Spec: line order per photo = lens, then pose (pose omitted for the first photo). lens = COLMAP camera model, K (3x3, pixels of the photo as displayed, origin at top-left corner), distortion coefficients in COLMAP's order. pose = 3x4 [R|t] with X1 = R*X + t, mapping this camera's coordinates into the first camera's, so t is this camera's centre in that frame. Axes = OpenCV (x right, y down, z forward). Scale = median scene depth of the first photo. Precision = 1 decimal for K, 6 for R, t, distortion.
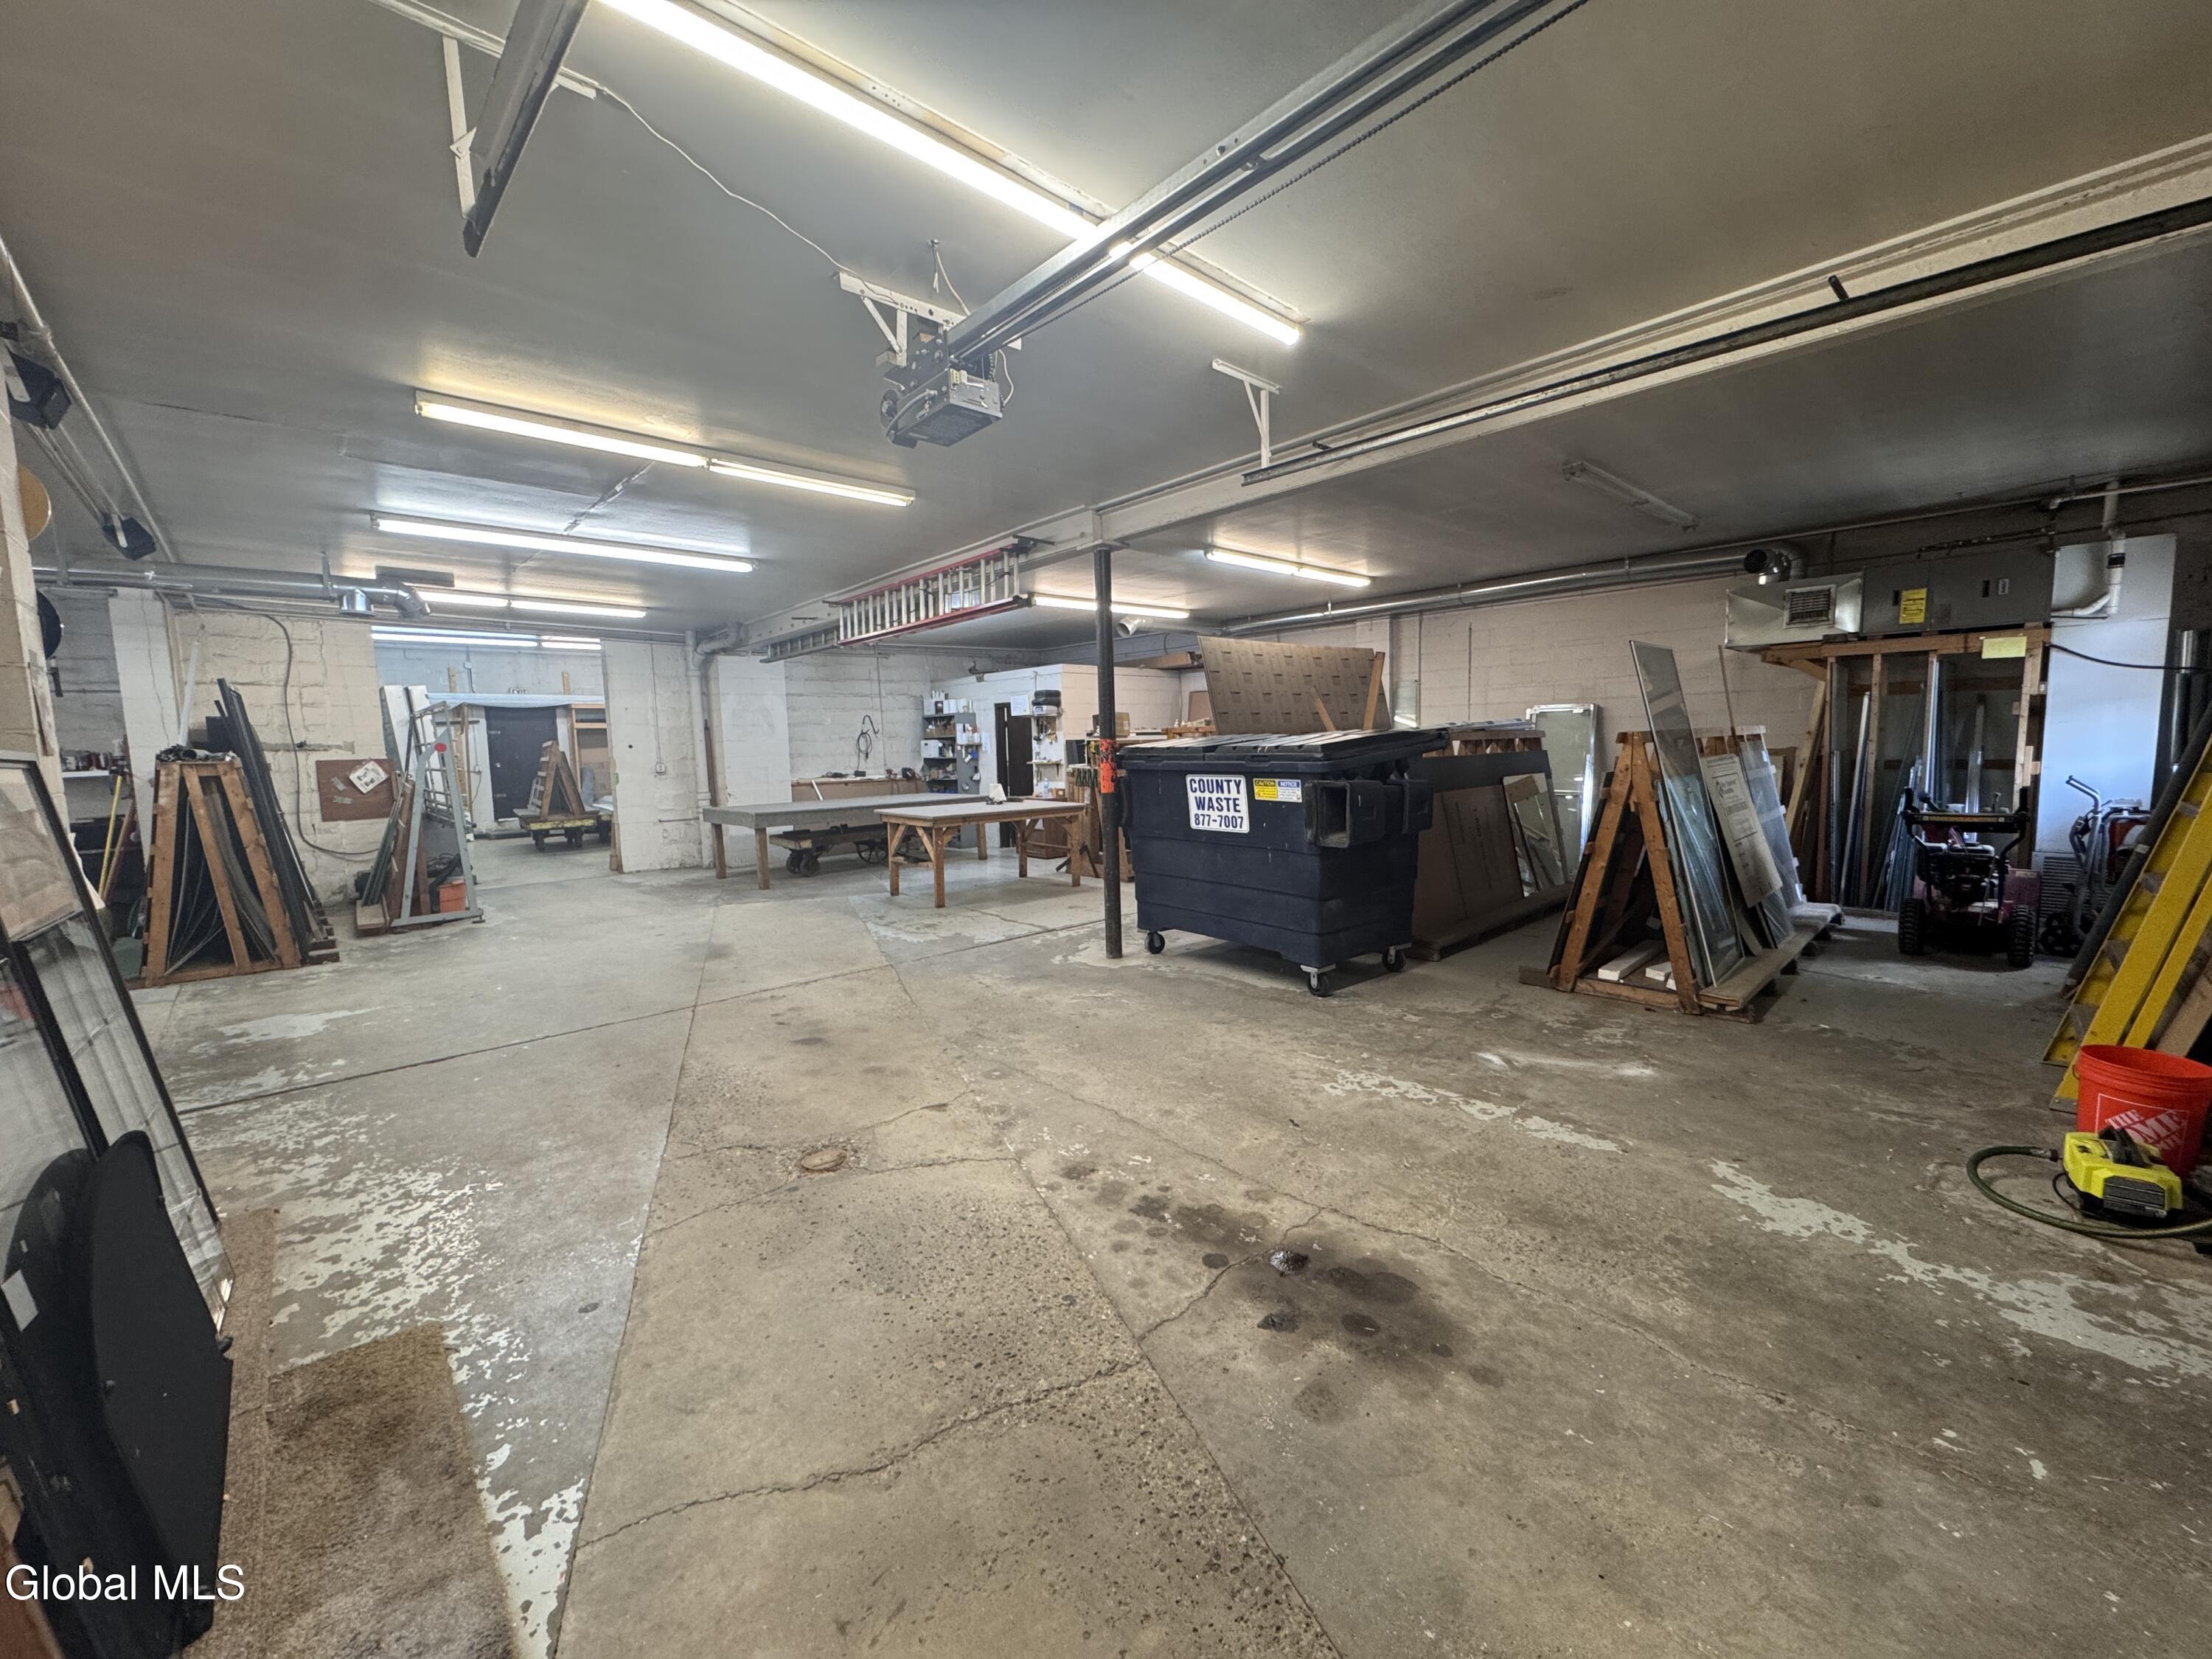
lens RADIAL K [[881.4, 0, 1106.2], [0, 881.4, 829.0], [0, 0, 1]] dist [-0.005430, 0.000265]
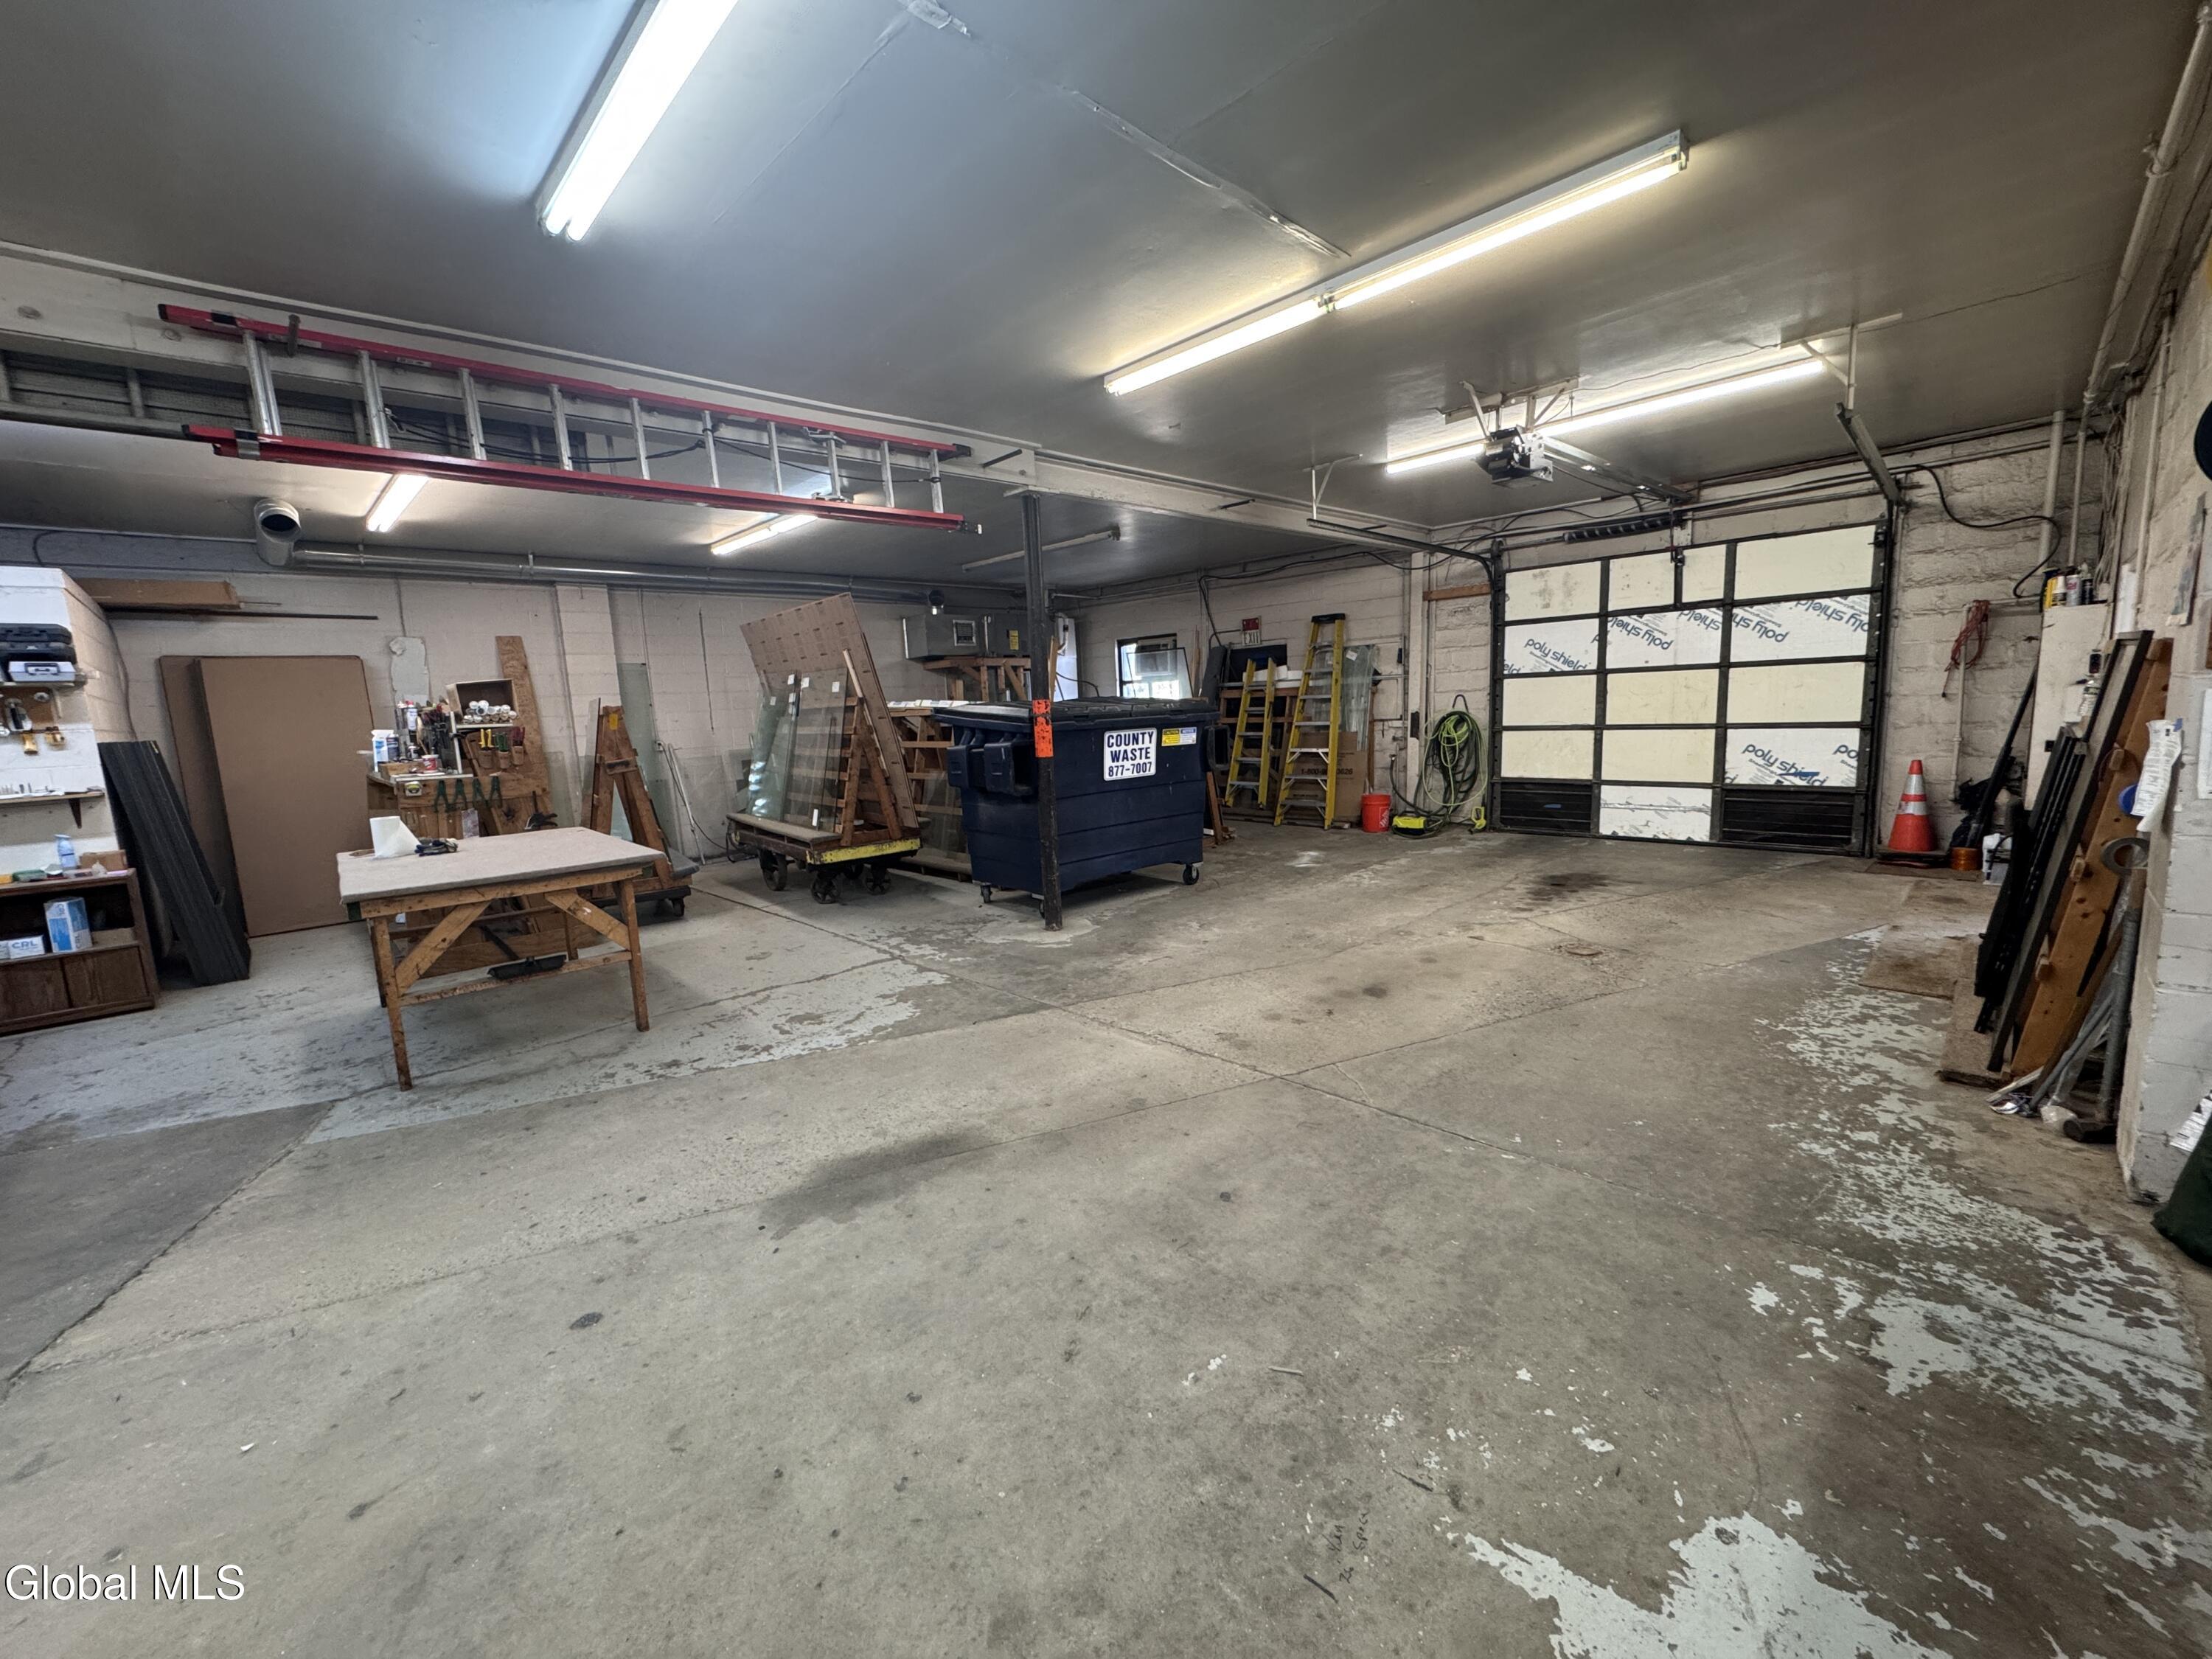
lens RADIAL K [[881.4, 0, 1106.7], [0, 881.4, 829.5], [0, 0, 1]] dist [-0.005430, 0.000265]
pose [[-0.022355, -0.116092, 0.992987, -1.629344], [0.148584, 0.981819, 0.118132, -0.114890], [-0.988647, 0.150183, -0.004699, 1.637602]]
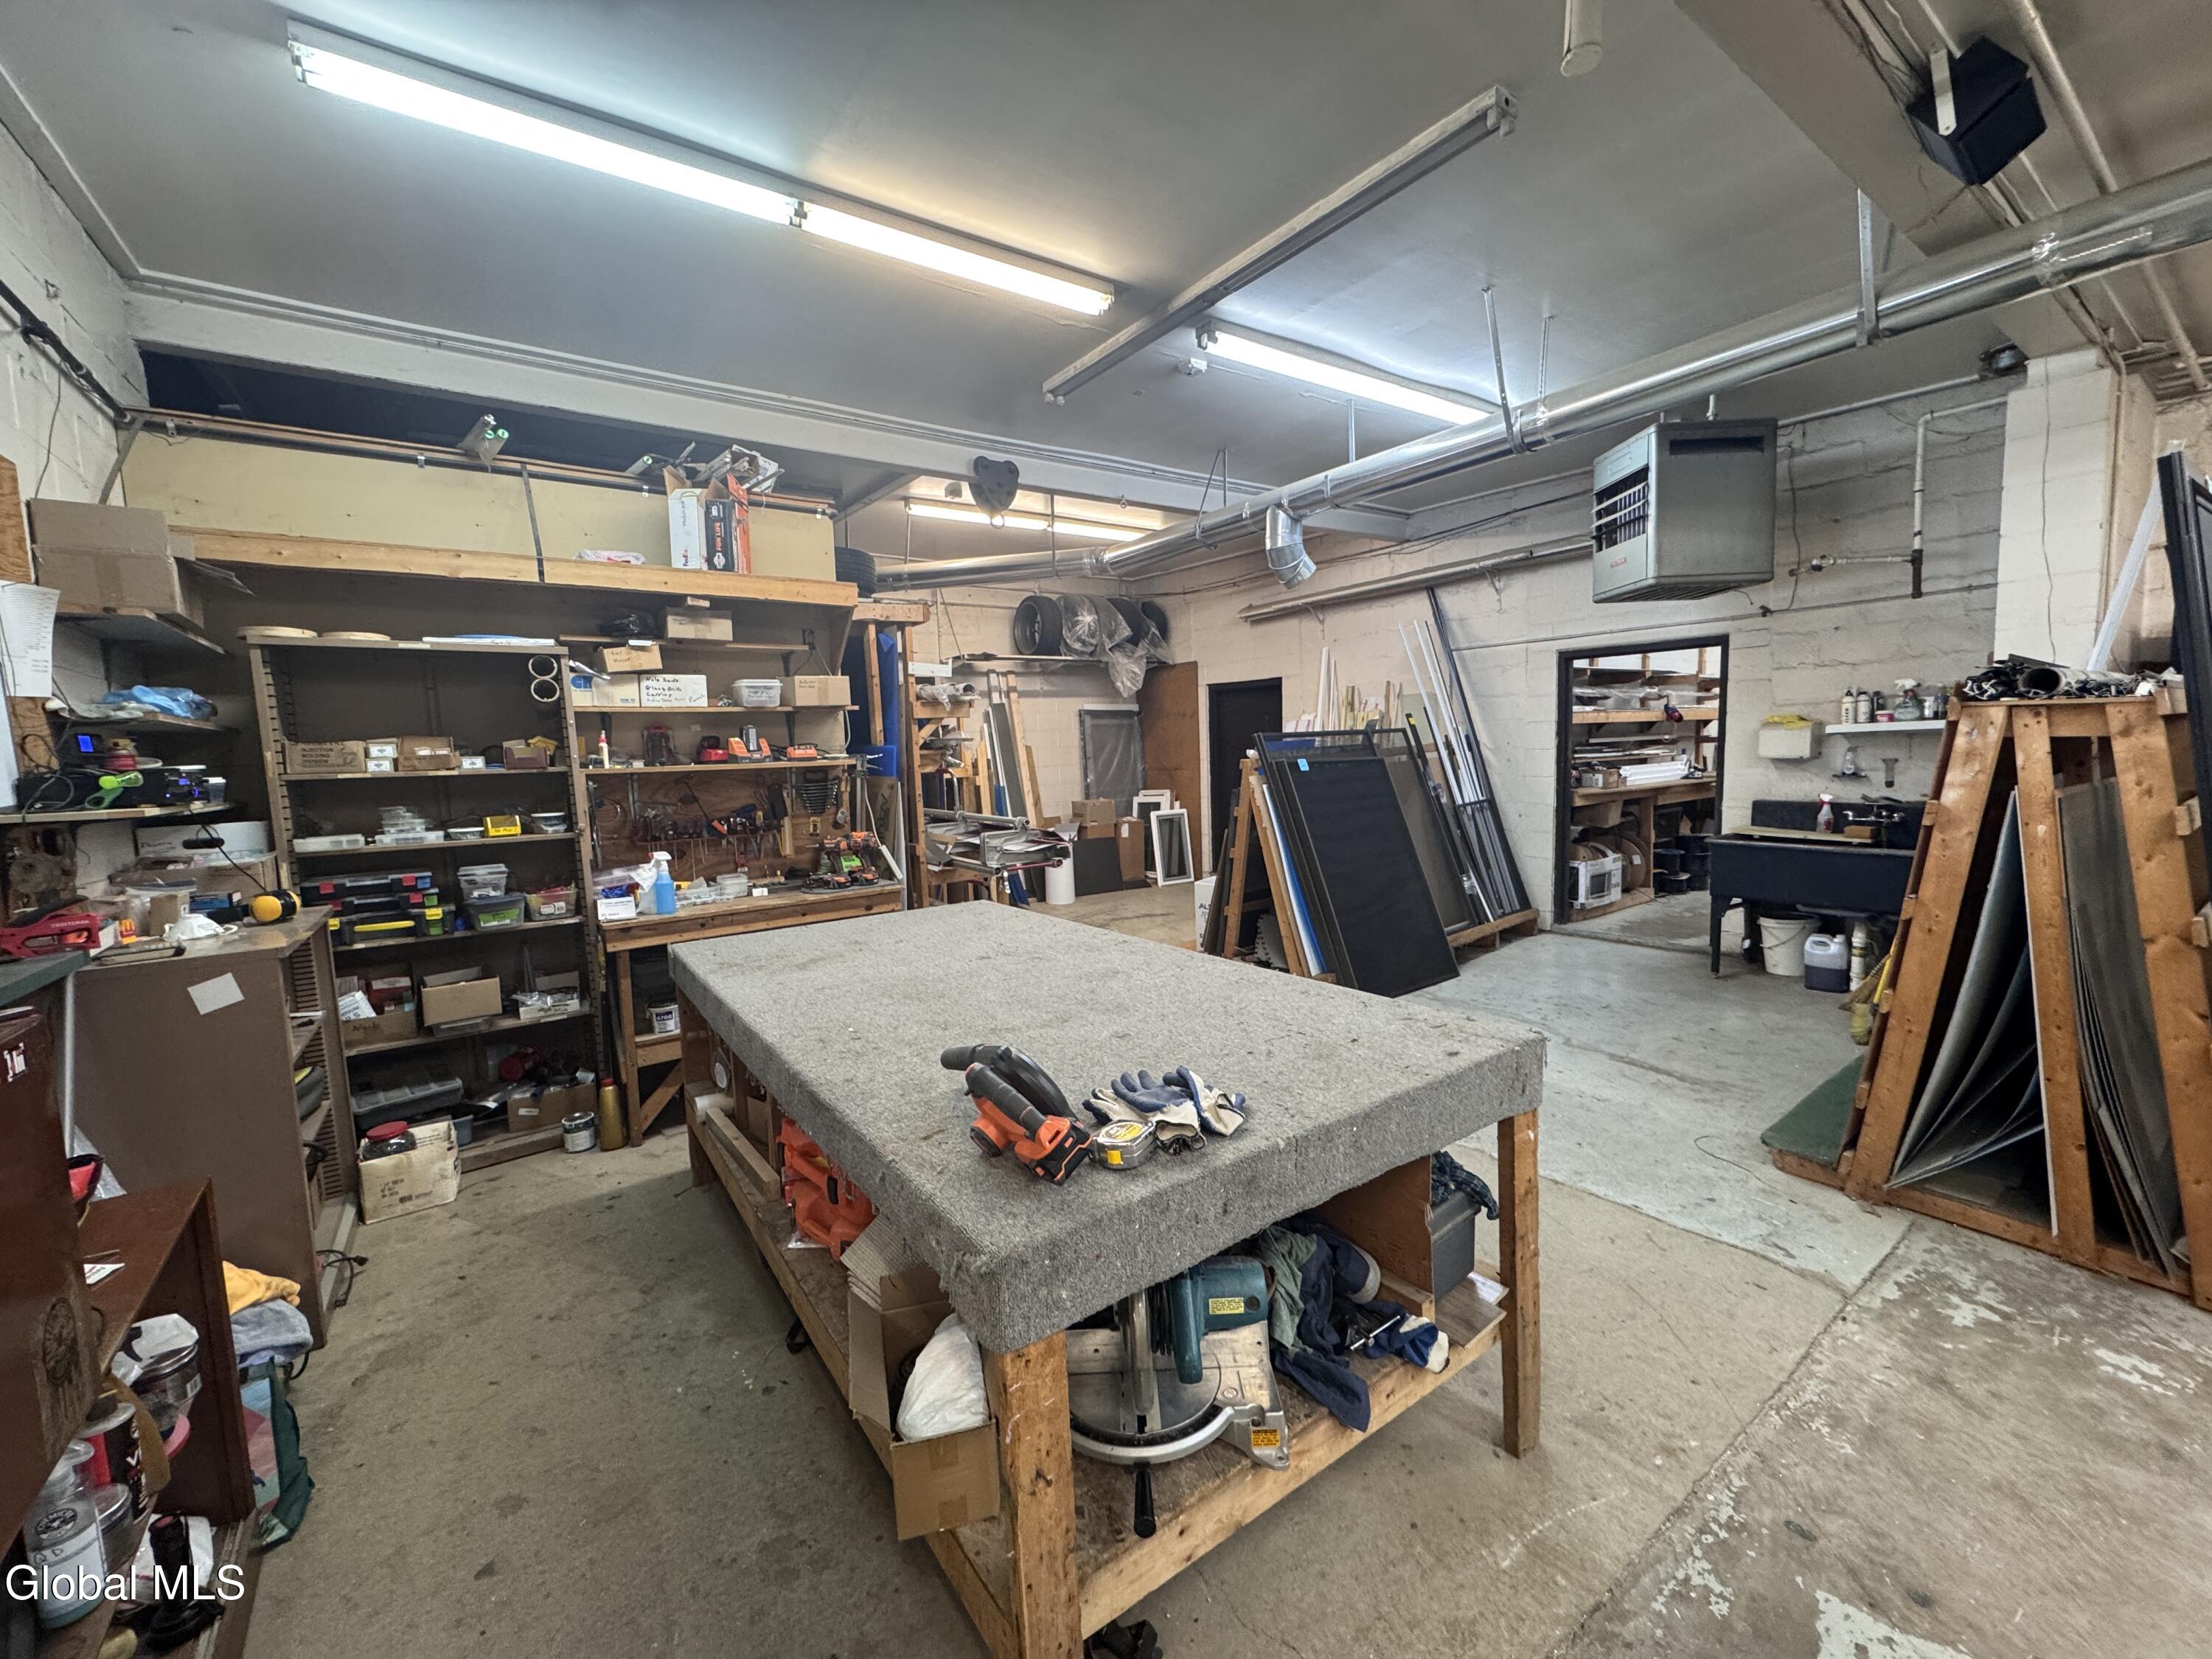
lens RADIAL K [[881.4, 0, 1103.5], [0, 881.4, 827.8], [0, 0, 1]] dist [-0.005430, 0.000265]
pose [[-0.142110, 0.123266, -0.982146, -1.009799], [-0.062137, 0.989148, 0.133136, -0.078129], [0.987899, 0.079948, -0.132909, 1.091048]]
